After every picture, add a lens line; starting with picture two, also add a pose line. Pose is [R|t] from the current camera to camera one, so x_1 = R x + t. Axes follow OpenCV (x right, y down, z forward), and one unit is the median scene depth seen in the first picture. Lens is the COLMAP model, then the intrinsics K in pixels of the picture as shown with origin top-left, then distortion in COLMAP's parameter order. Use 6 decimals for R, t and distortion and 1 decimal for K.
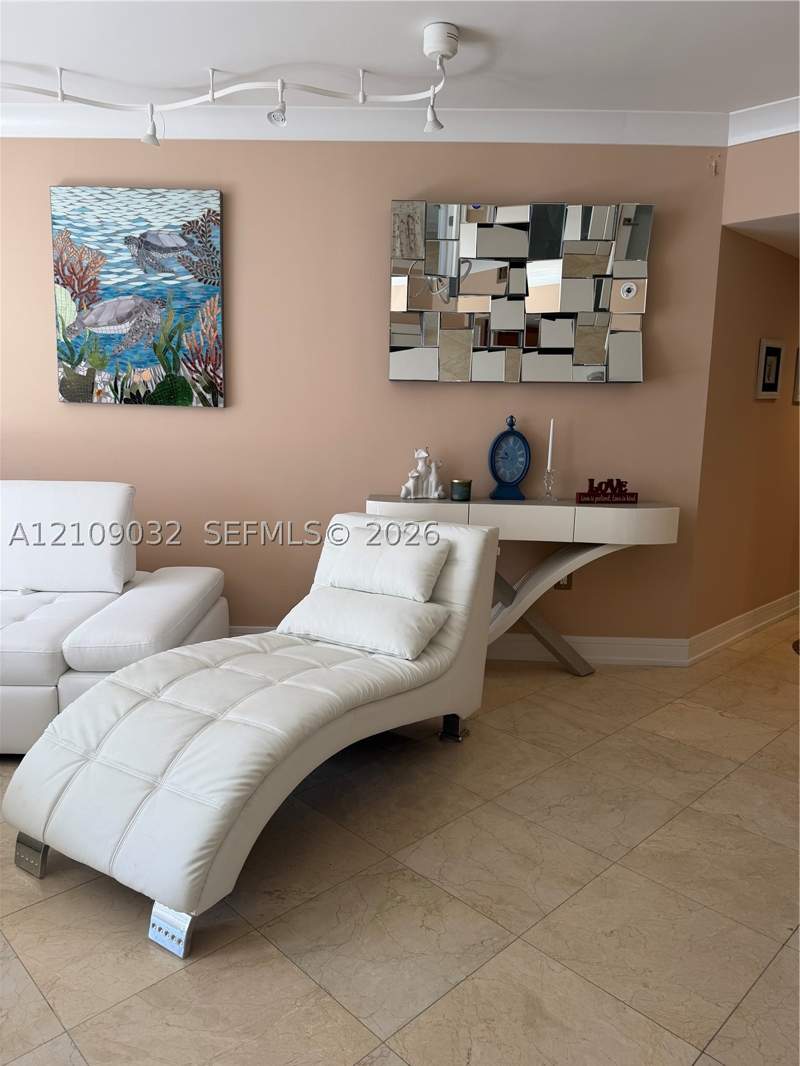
lens RADIAL K [[759.1, 0, 389.4], [0, 759.1, 512.9], [0, 0, 1]] dist [-0.003339, -0.004021]
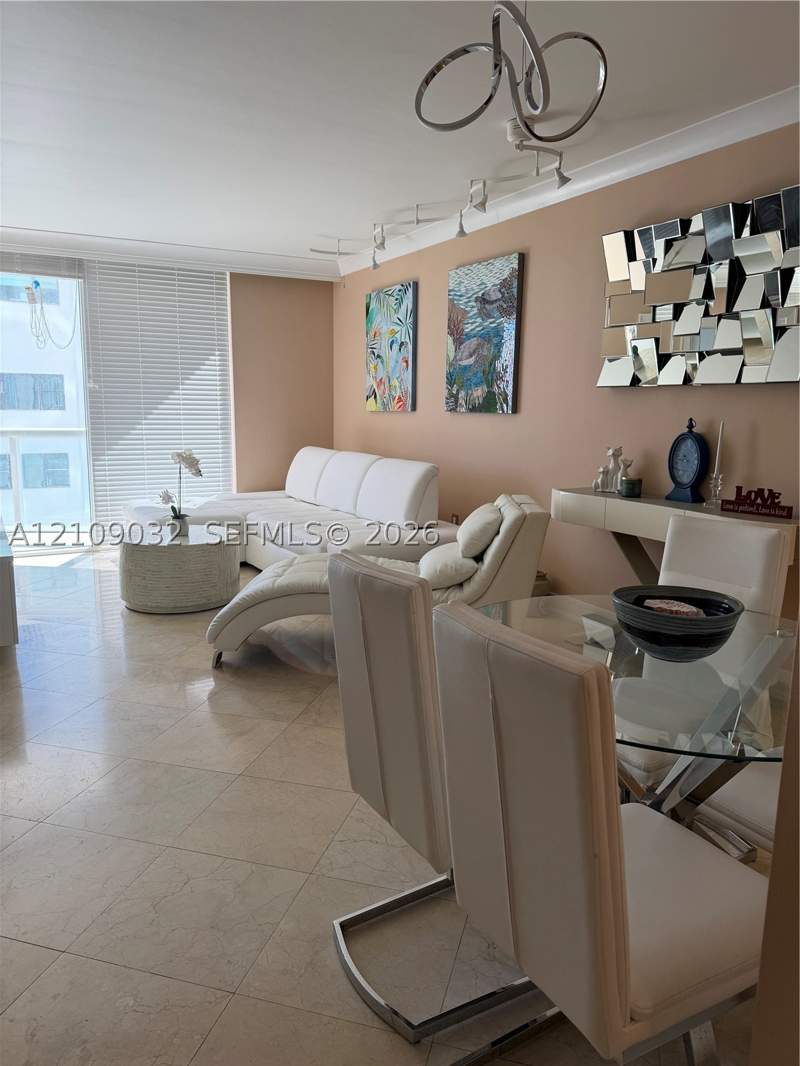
lens RADIAL K [[759.1, 0, 402.8], [0, 759.1, 534.2], [0, 0, 1]] dist [-0.003339, -0.004021]
pose [[0.488766, 0.126129, -0.863249, 0.887324], [-0.116382, 0.990076, 0.078765, -0.011843], [0.864617, 0.061969, 0.498595, 0.178401]]
